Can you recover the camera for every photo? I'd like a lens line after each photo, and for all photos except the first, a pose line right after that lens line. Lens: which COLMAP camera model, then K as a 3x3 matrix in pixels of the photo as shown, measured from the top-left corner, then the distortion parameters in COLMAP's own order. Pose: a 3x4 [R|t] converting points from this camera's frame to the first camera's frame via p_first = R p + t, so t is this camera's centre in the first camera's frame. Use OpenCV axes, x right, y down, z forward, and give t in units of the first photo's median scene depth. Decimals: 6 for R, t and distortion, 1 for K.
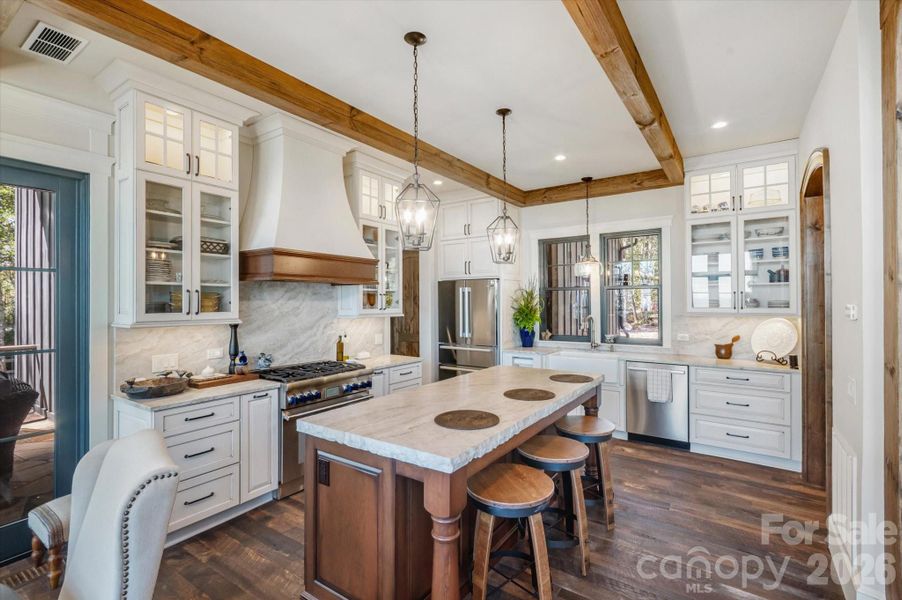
lens RADIAL K [[418.3, 0, 451.0], [0, 418.3, 300.0], [0, 0, 1]] dist [-0.000388, -0.000023]
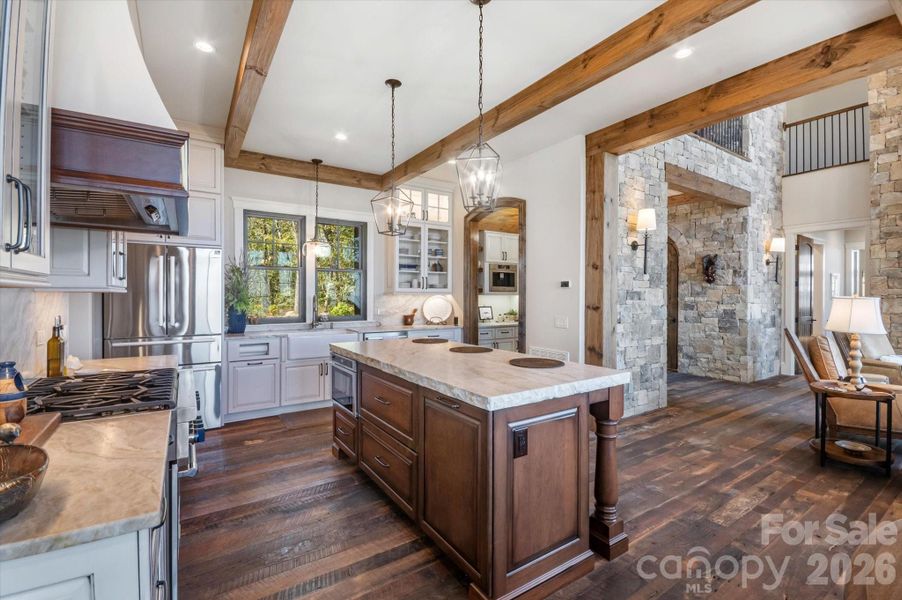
lens RADIAL K [[399.7, 0, 451.0], [0, 399.7, 300.0], [0, 0, 1]] dist [-0.000956, -0.000148]
pose [[0.375504, -0.004789, 0.926808, -0.529803], [-0.006804, 0.999945, 0.007924, 0.045036], [-0.926796, -0.009282, 0.375451, 0.375407]]
